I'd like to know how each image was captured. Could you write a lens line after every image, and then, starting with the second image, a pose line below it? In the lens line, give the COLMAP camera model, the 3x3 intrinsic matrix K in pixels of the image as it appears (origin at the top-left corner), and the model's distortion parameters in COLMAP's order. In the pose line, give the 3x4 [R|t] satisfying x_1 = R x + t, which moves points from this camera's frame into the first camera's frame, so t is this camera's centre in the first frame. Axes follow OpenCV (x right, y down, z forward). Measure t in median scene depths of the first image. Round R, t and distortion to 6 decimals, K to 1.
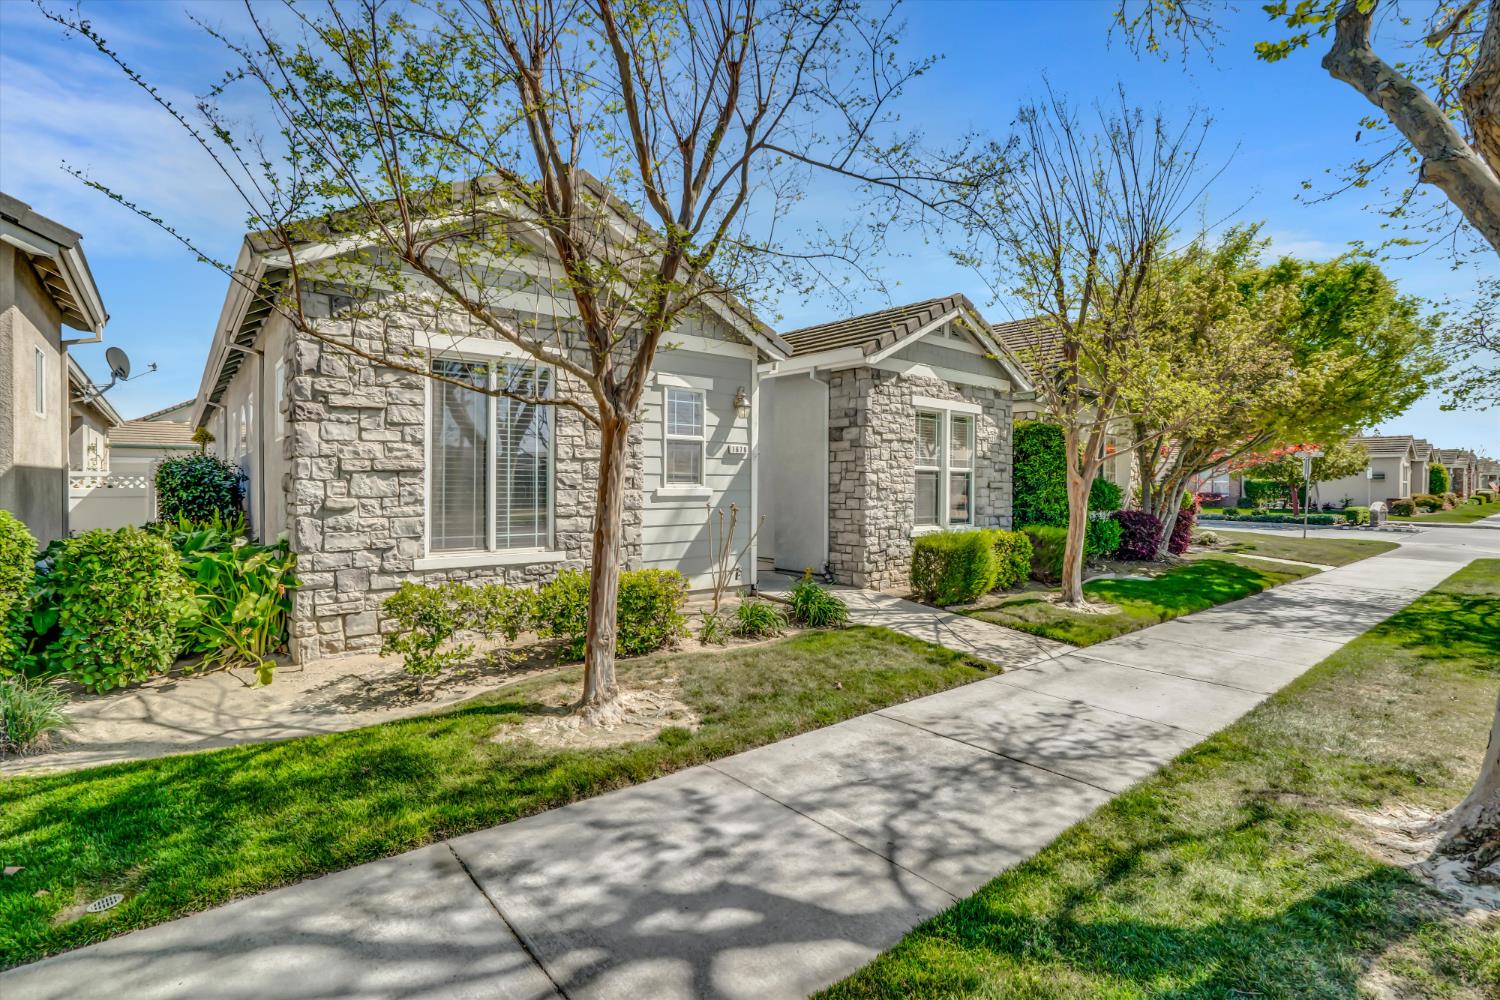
lens RADIAL K [[728.2, 0, 752.6], [0, 728.2, 523.6], [0, 0, 1]] dist [-0.054949, 0.027485]
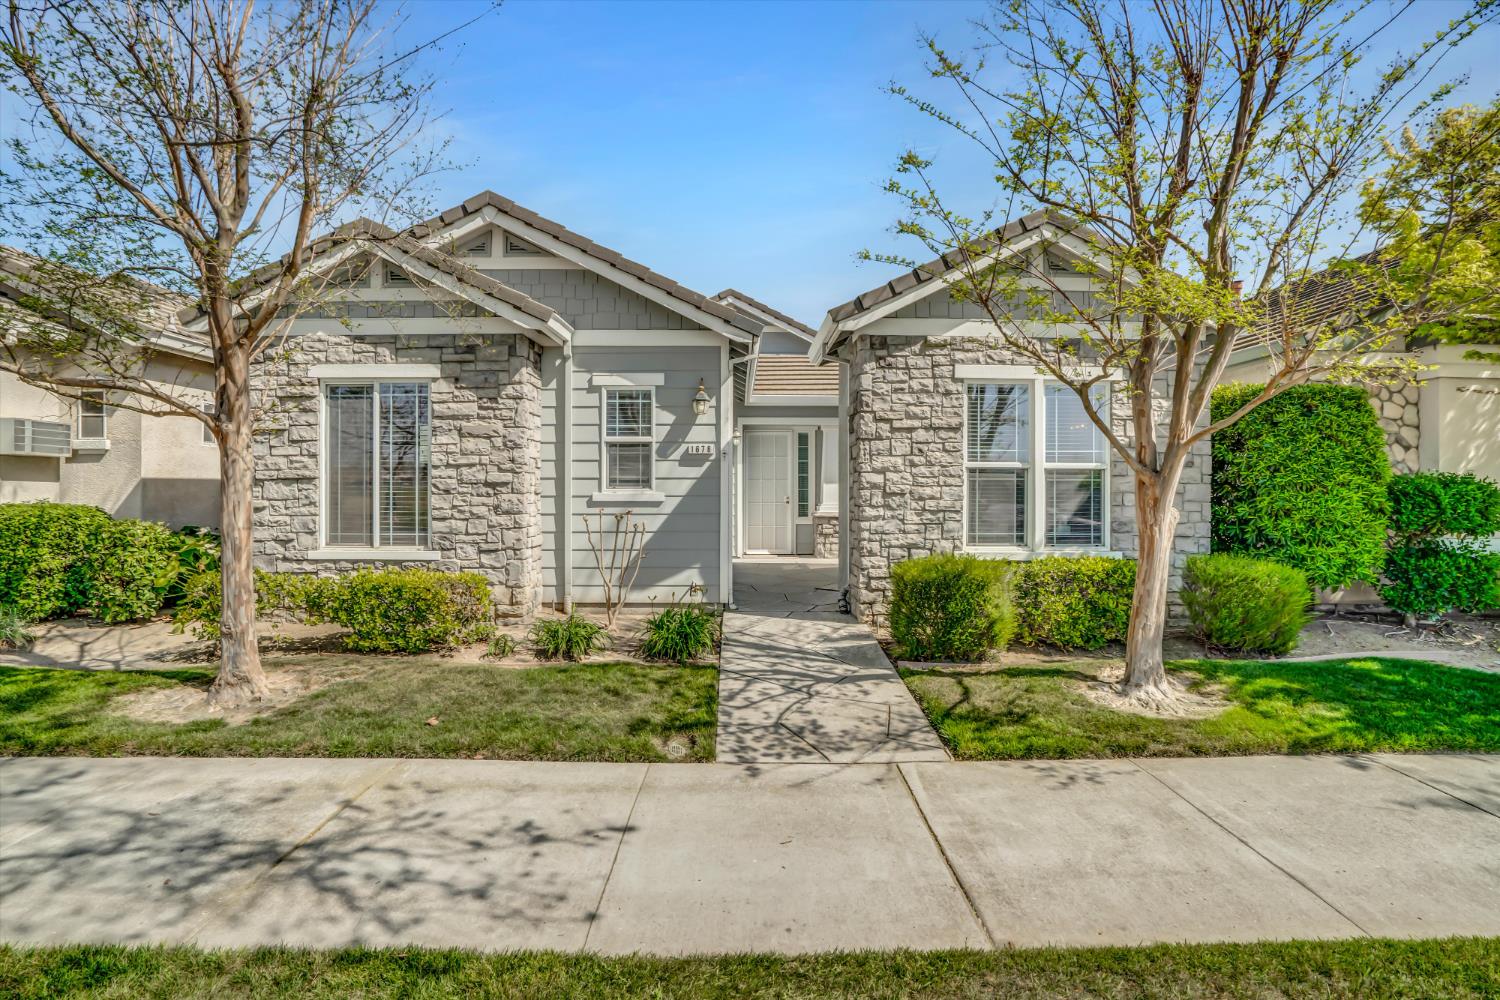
lens RADIAL K [[711.7, 0, 752.0], [0, 711.7, 524.8], [0, 0, 1]] dist [-0.061148, 0.025040]
pose [[0.773812, 0.027240, -0.632829, 0.802721], [-0.031783, 0.999486, 0.004160, -0.021449], [0.632617, 0.016894, 0.774281, 0.511933]]
